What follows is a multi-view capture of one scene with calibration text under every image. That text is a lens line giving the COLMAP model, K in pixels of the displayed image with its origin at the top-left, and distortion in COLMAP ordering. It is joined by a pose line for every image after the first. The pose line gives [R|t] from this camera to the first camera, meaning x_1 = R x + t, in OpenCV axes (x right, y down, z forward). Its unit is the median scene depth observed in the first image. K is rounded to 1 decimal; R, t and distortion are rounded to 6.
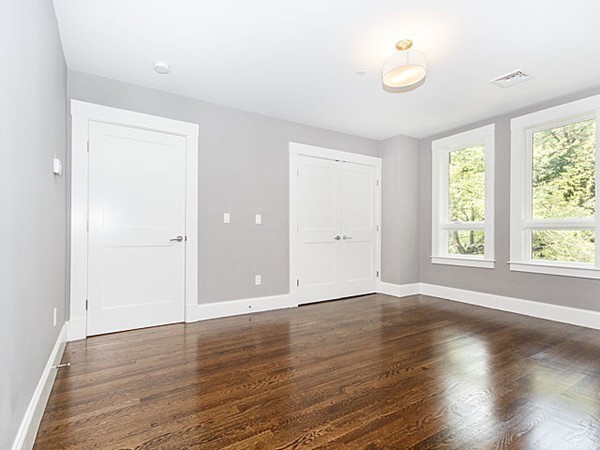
lens RADIAL K [[306.2, 0, 302.8], [0, 306.2, 228.3], [0, 0, 1]] dist [0.006412, 0.001237]
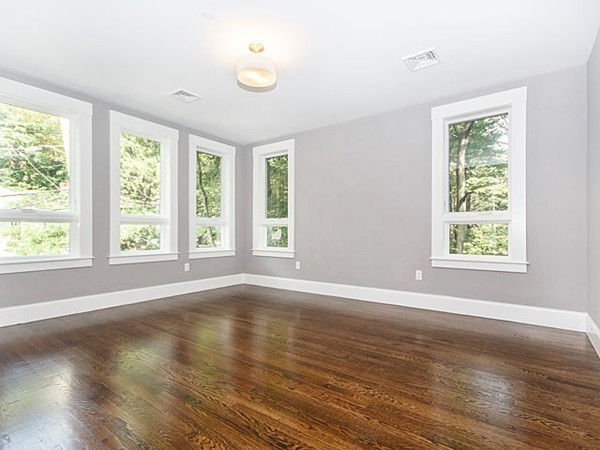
lens RADIAL K [[306.2, 0, 302.8], [0, 306.2, 228.3], [0, 0, 1]] dist [0.006412, 0.001237]
pose [[-0.357109, 0.004858, 0.934050, -0.823511], [-0.016191, 0.999804, -0.011390, 0.039387], [-0.933922, -0.019191, -0.356961, 1.406512]]
